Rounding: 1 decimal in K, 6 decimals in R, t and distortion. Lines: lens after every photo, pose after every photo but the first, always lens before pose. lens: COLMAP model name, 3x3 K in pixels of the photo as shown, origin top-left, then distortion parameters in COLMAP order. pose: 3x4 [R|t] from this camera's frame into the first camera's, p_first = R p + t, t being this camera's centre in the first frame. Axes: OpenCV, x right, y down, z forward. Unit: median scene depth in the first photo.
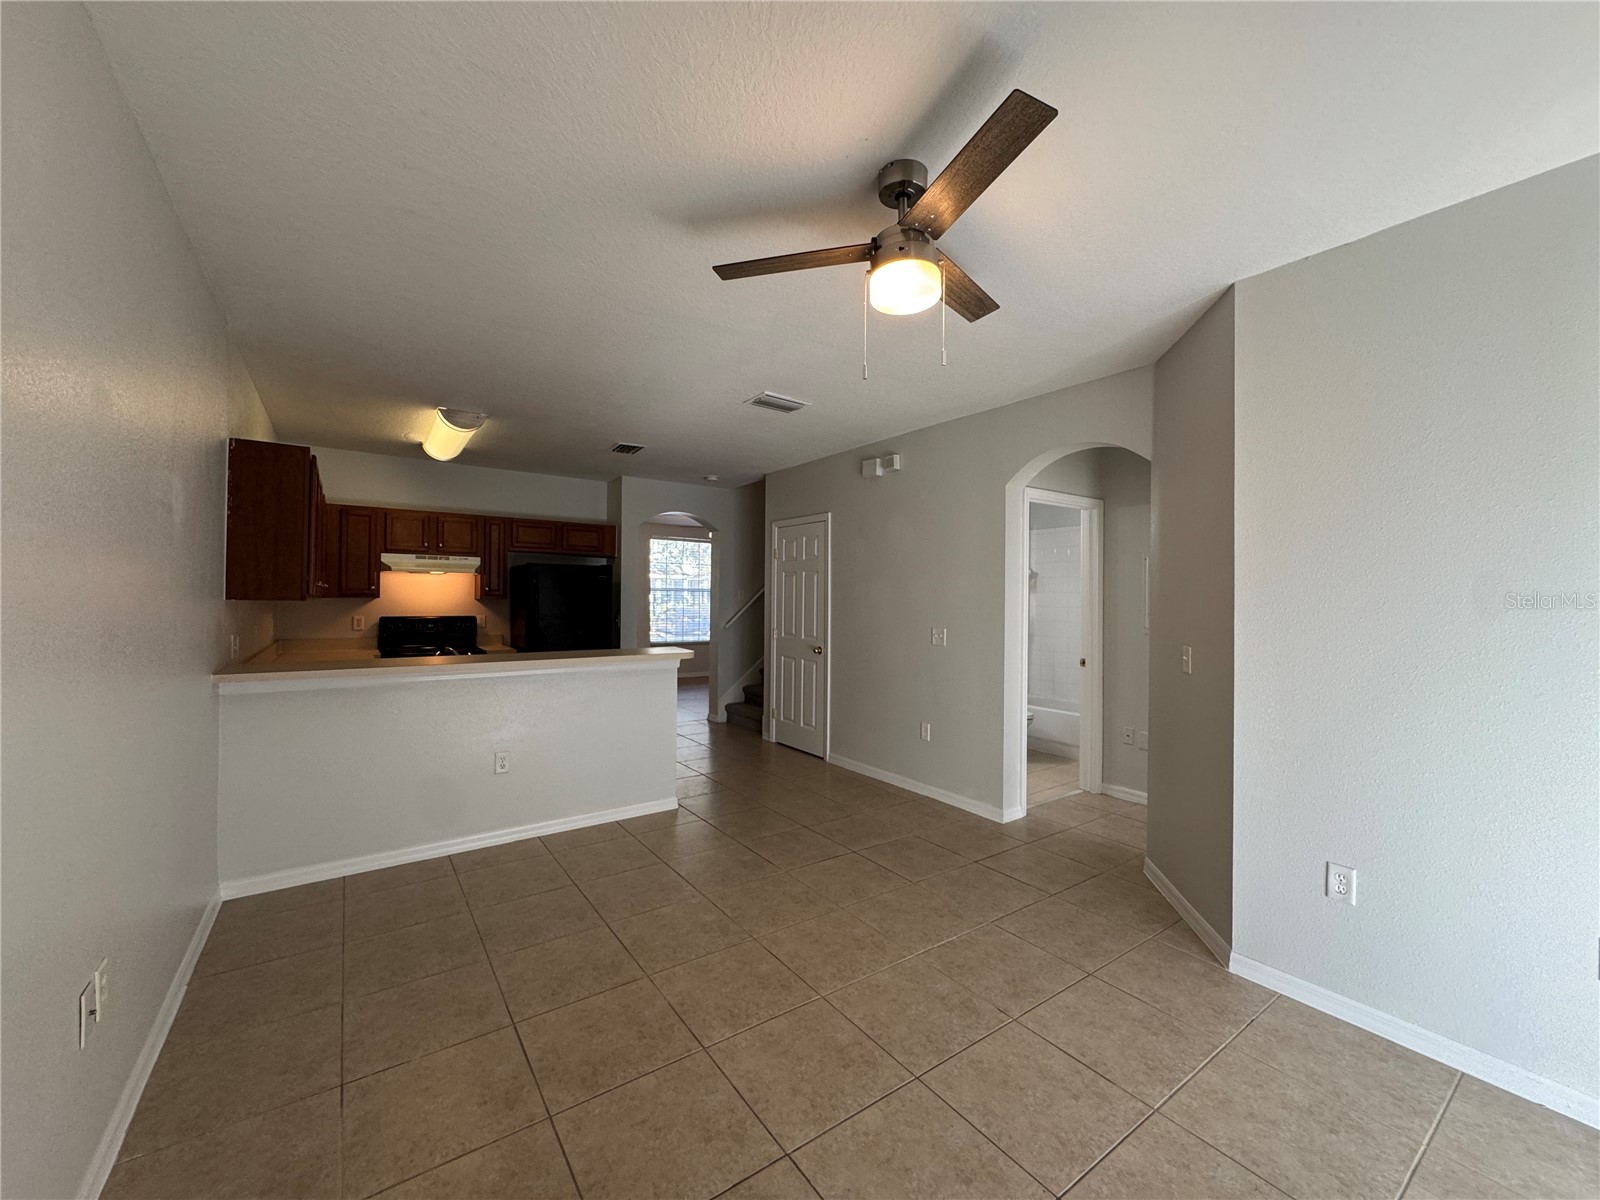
lens RADIAL K [[638.4, 0, 798.7], [0, 638.4, 597.3], [0, 0, 1]] dist [-0.002616, 0.000106]
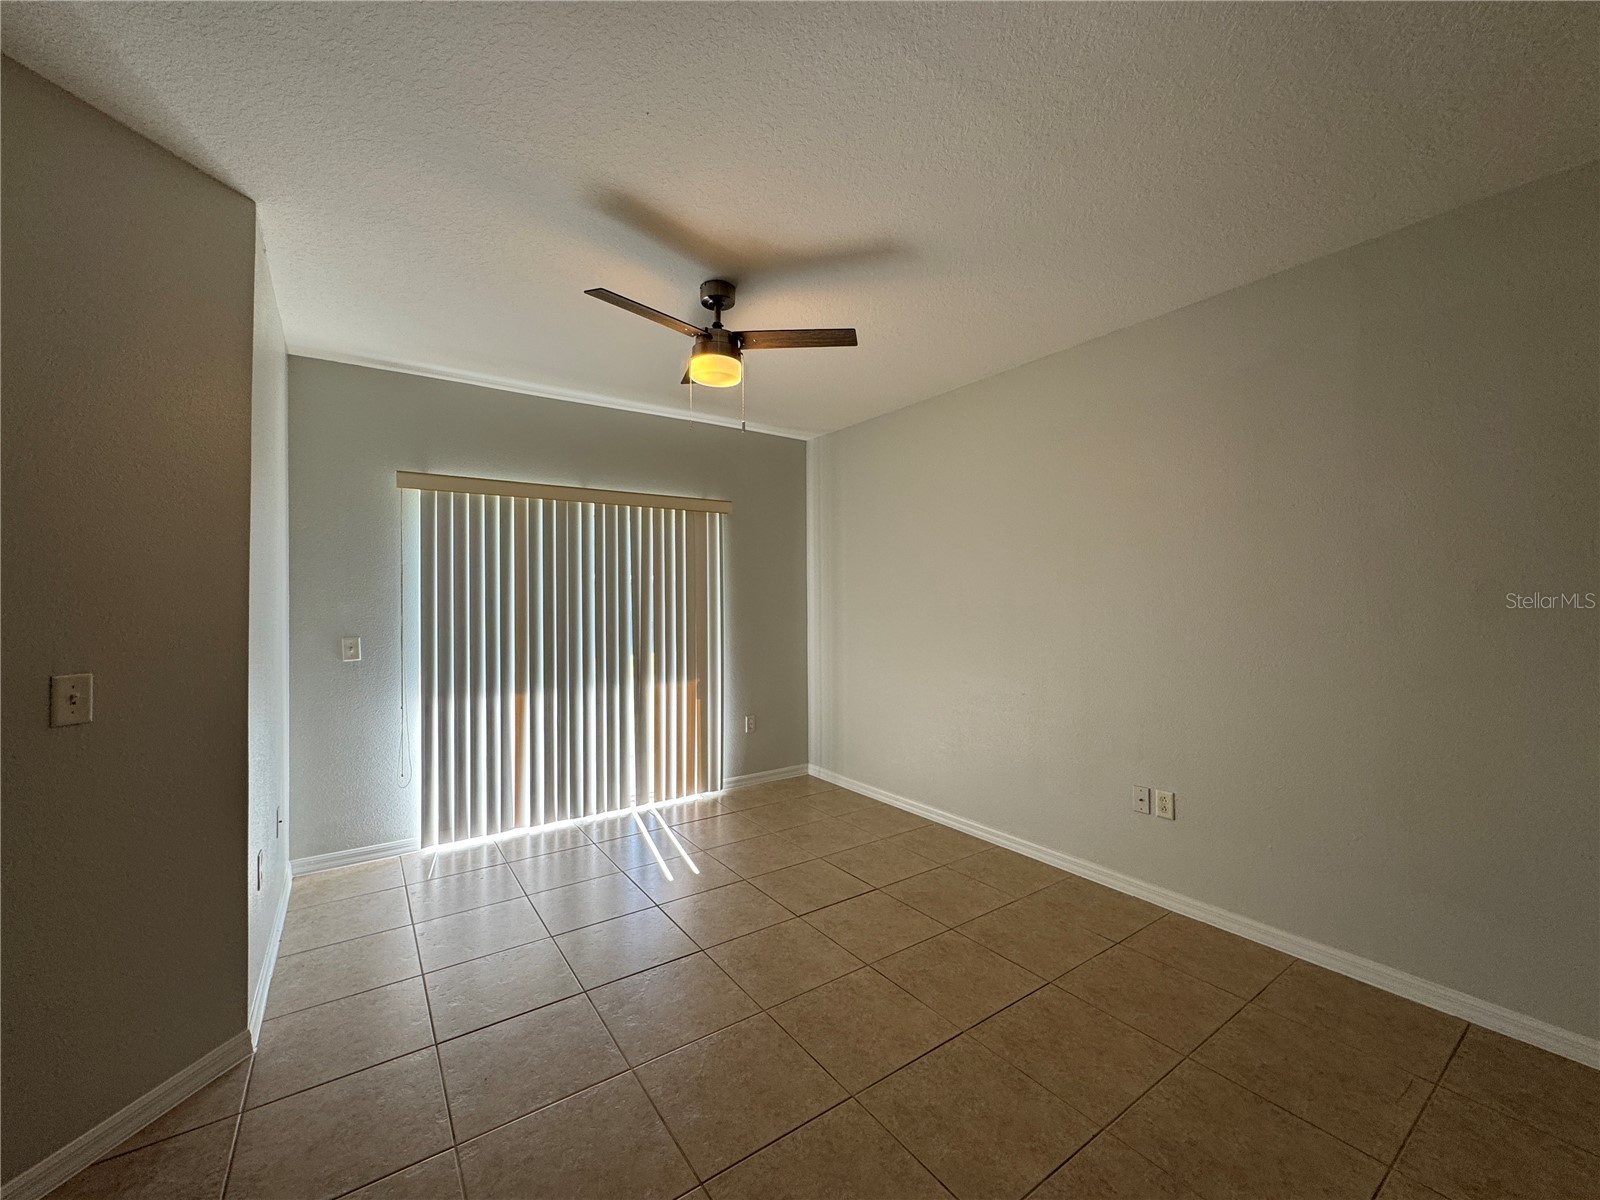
lens RADIAL K [[638.4, 0, 795.9], [0, 638.4, 598.6], [0, 0, 1]] dist [-0.002616, 0.000106]
pose [[-0.999951, -0.005261, 0.008408, -0.005904], [-0.005303, 0.999973, -0.004997, 0.006521], [-0.008382, -0.005041, -0.999952, 0.757749]]
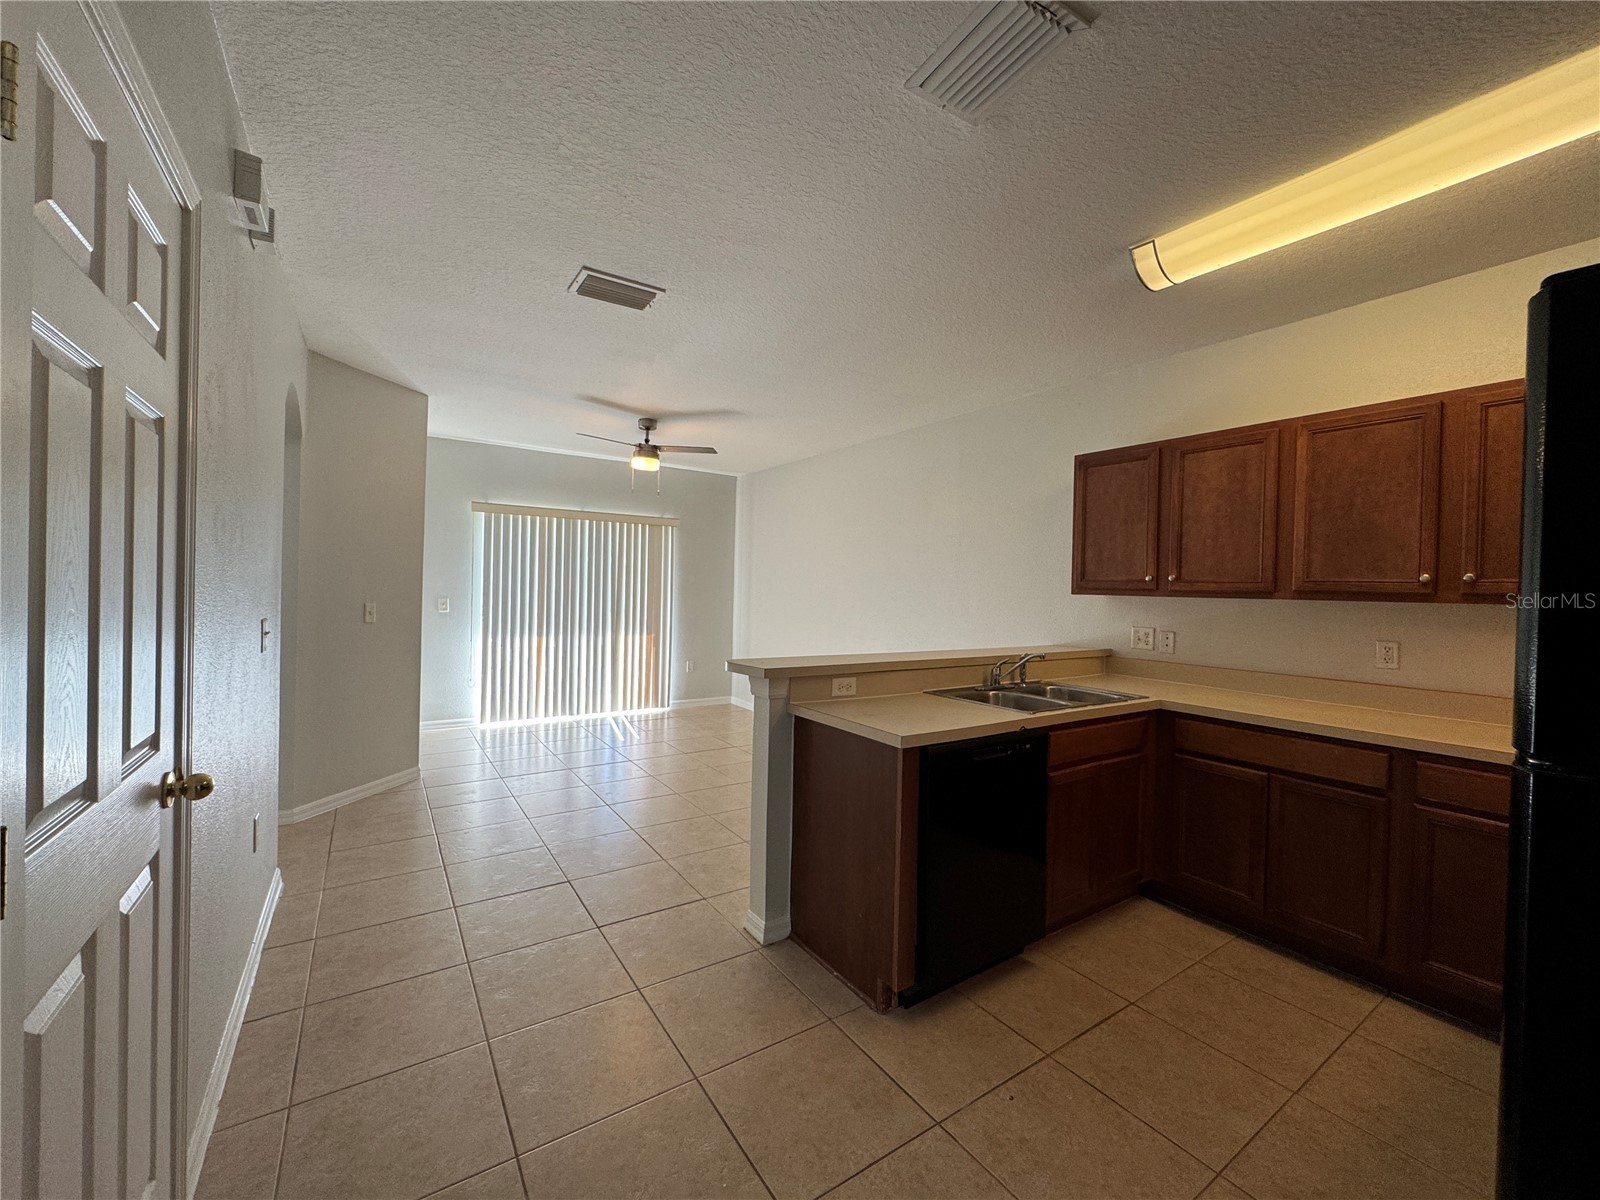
lens RADIAL K [[638.4, 0, 801.1], [0, 638.4, 597.9], [0, 0, 1]] dist [-0.002616, 0.000106]
pose [[-0.999112, -0.036142, 0.021637, -0.177118], [-0.035877, 0.999278, 0.012519, 0.007956], [-0.022074, 0.011732, -0.999688, 1.164853]]
